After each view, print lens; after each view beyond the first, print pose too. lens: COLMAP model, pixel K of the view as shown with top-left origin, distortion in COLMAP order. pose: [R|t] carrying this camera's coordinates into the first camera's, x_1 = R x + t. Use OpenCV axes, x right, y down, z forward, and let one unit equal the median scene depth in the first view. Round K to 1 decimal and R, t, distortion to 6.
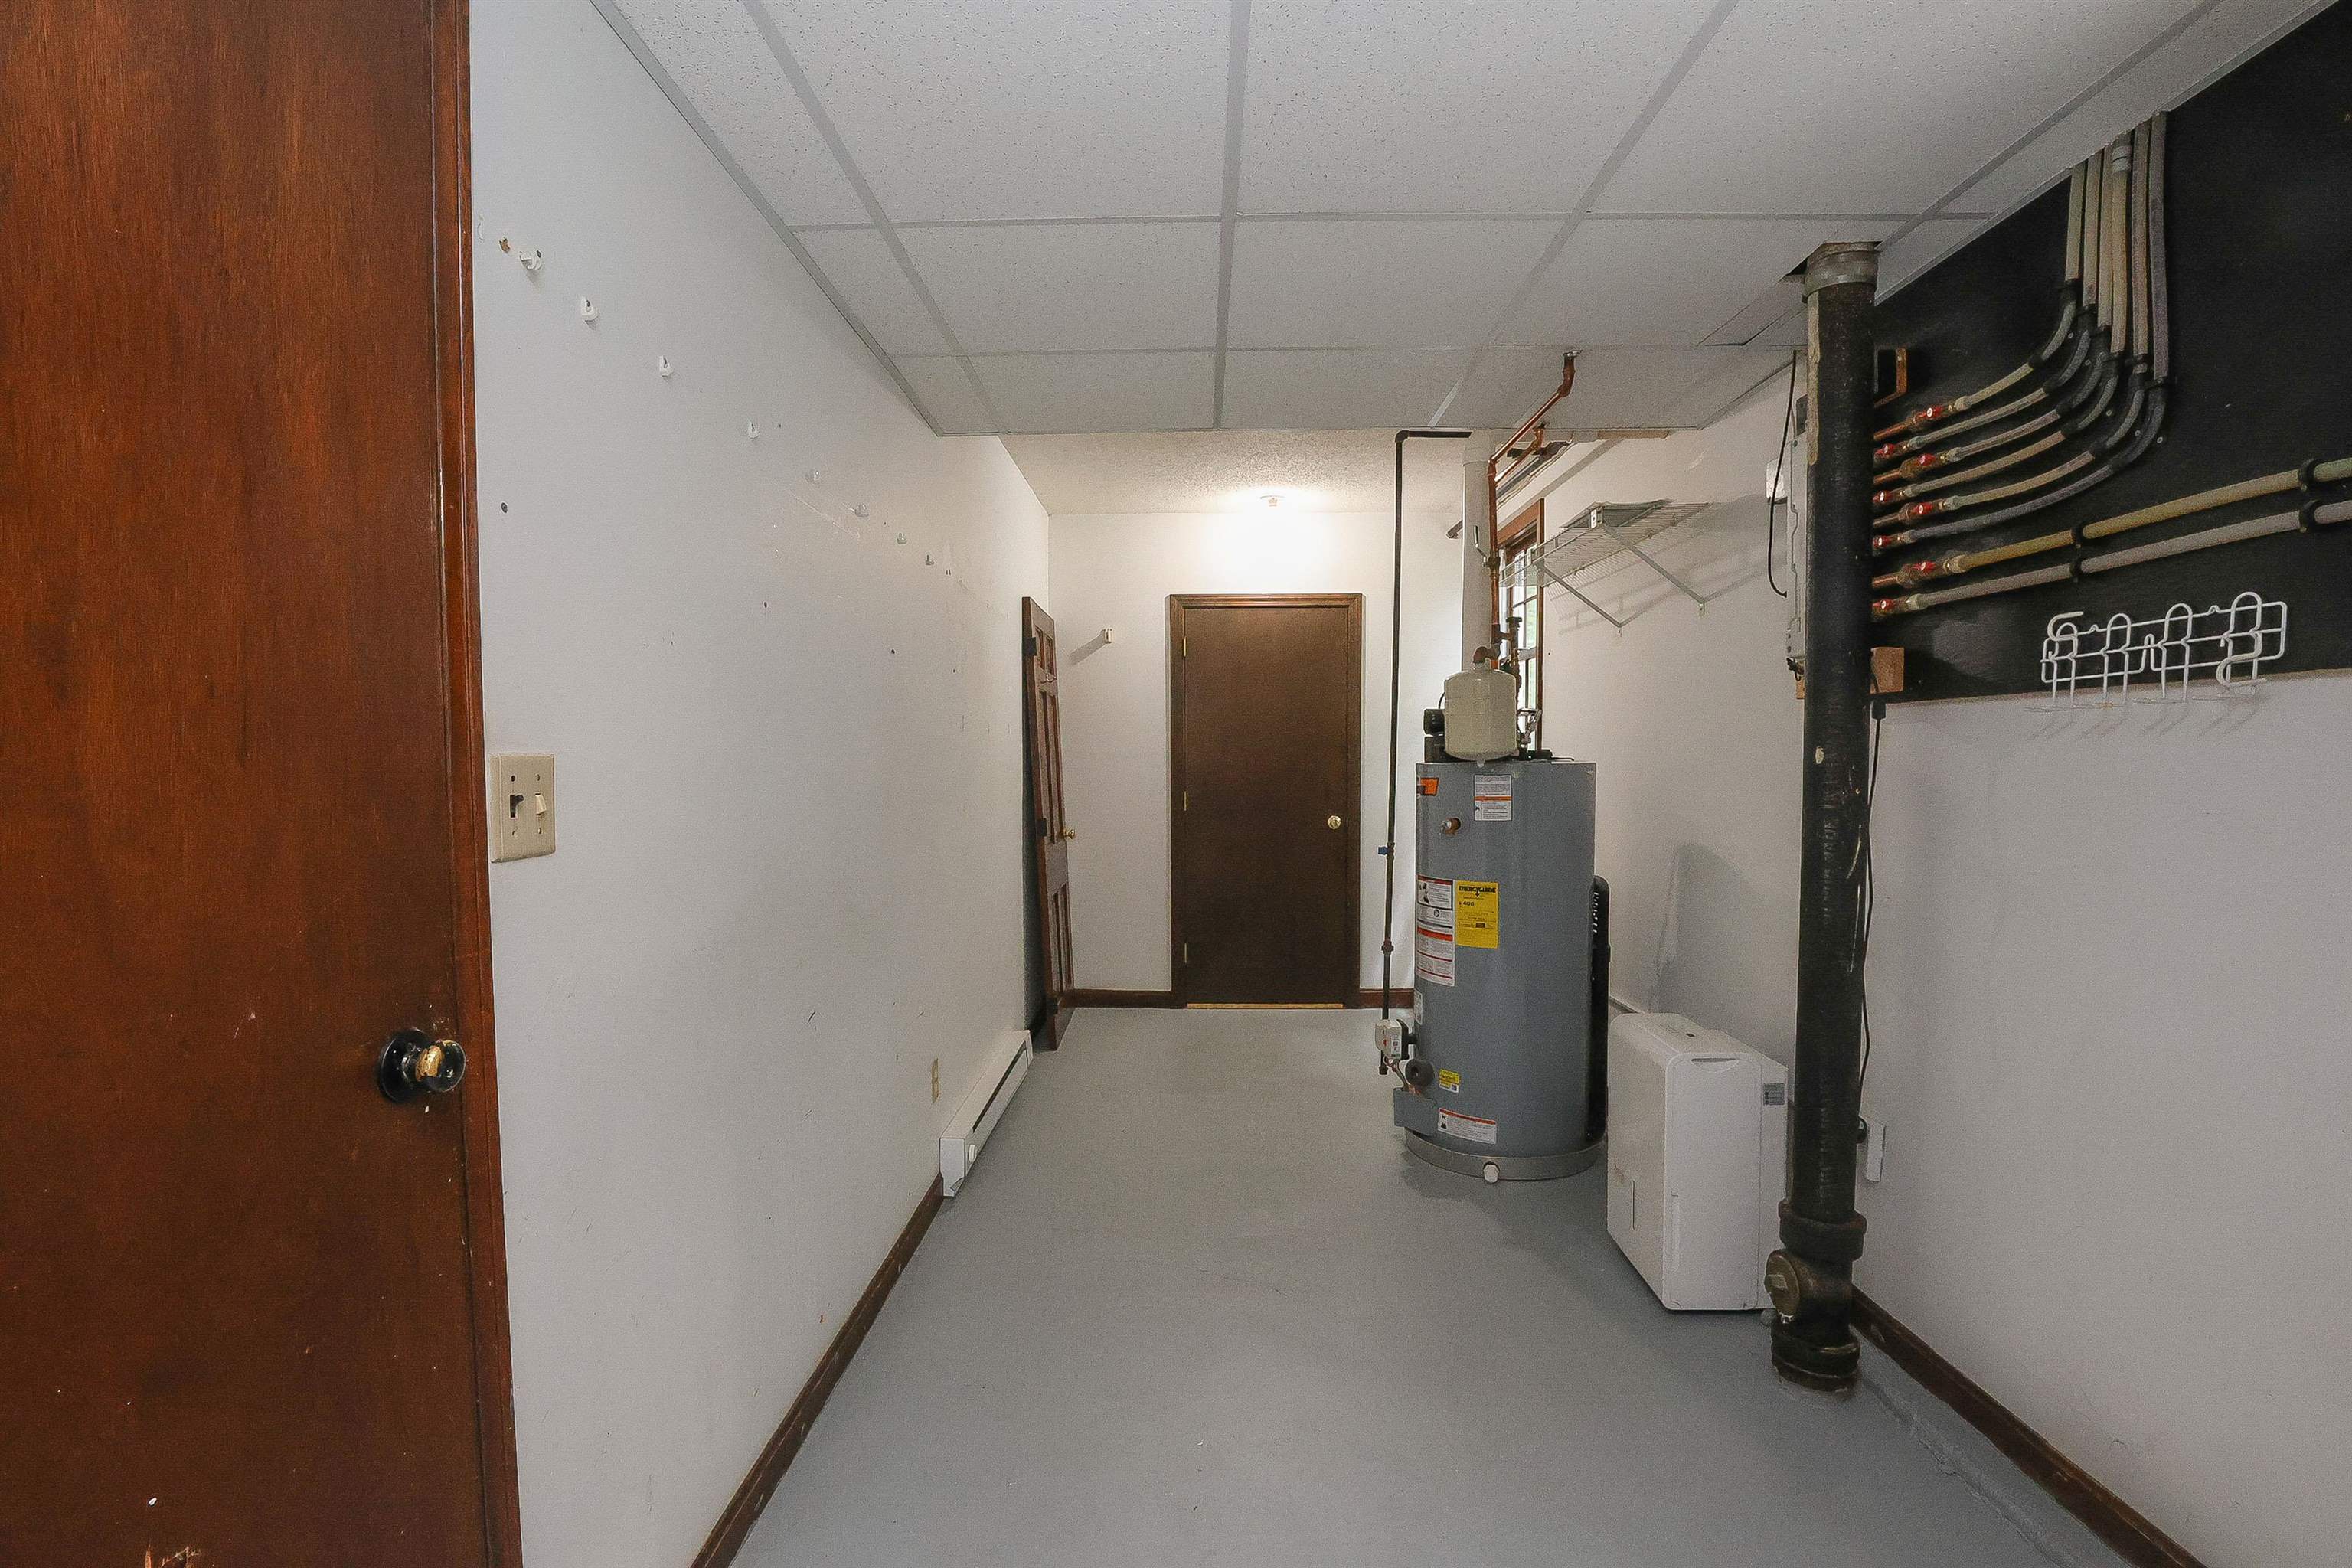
lens RADIAL K [[1068.6, 0, 1176.0], [0, 1068.6, 784.0], [0, 0, 1]] dist [-0.049554, 0.012439]
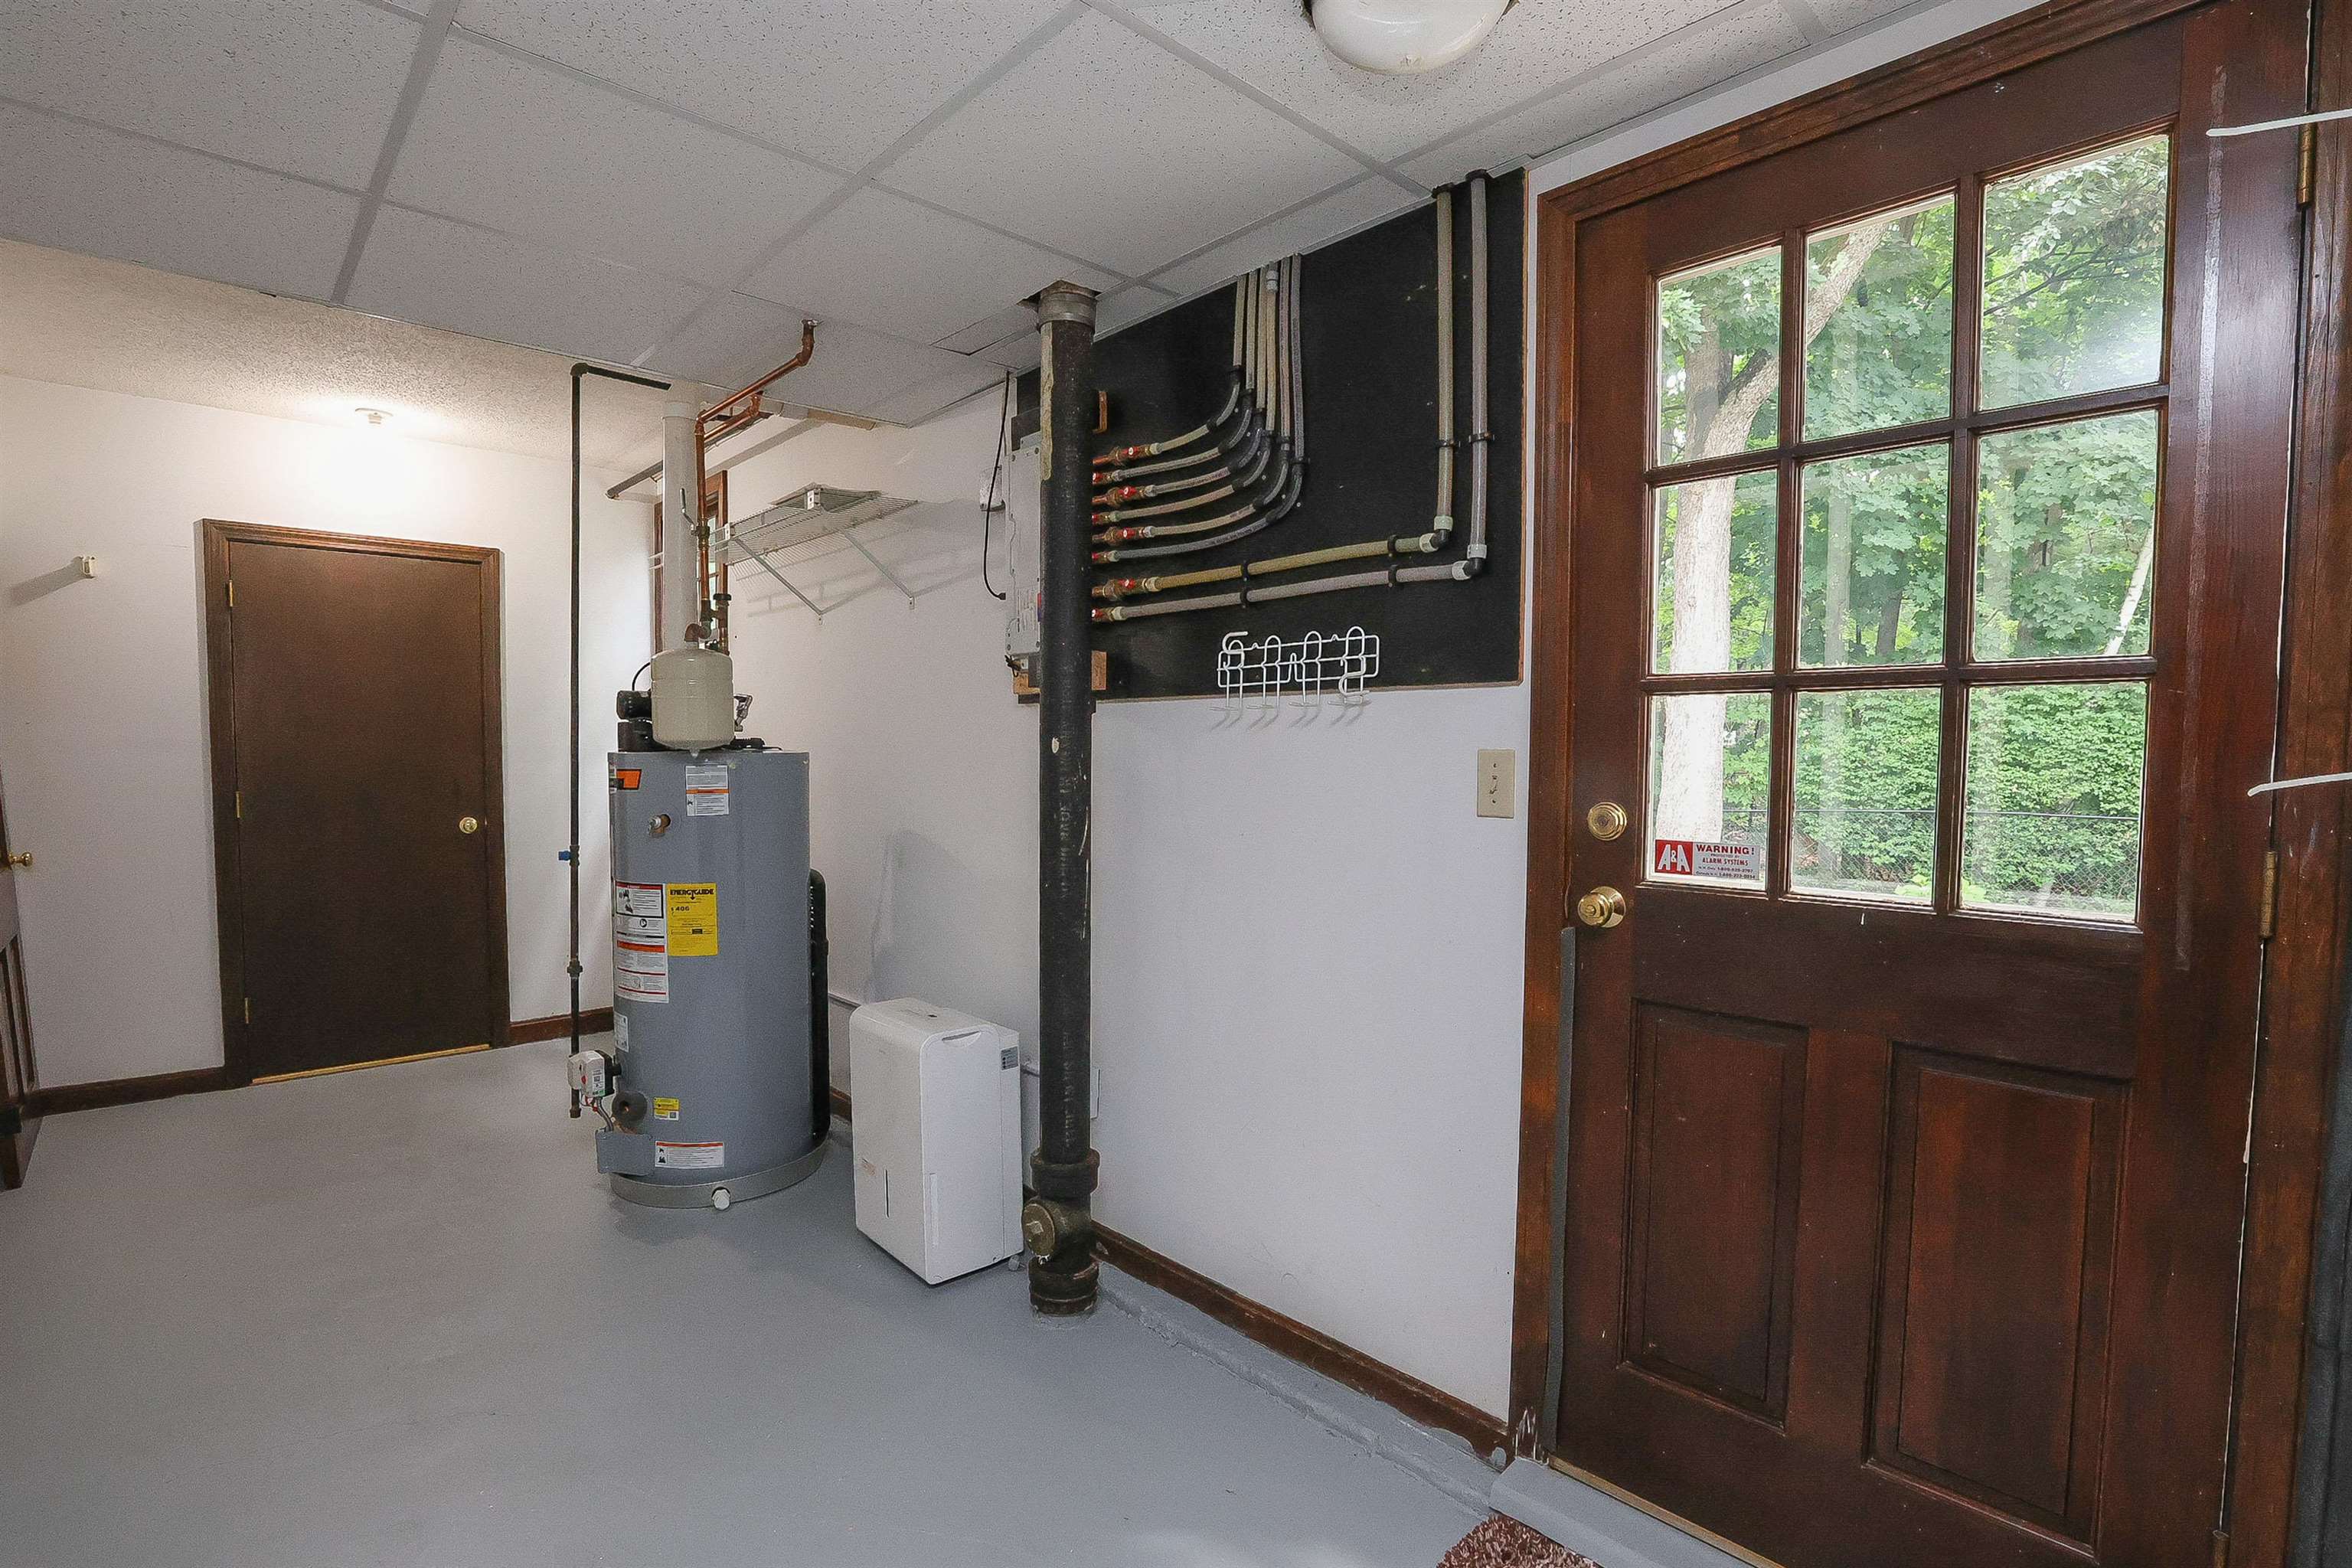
lens RADIAL K [[1096.7, 0, 1153.6], [0, 1096.7, 793.4], [0, 0, 1]] dist [-0.051890, 0.014029]
pose [[0.720992, -0.022217, 0.692587, -0.107690], [0.011135, 0.999728, 0.020478, 0.000943], [-0.692854, -0.007052, 0.721044, 0.095227]]
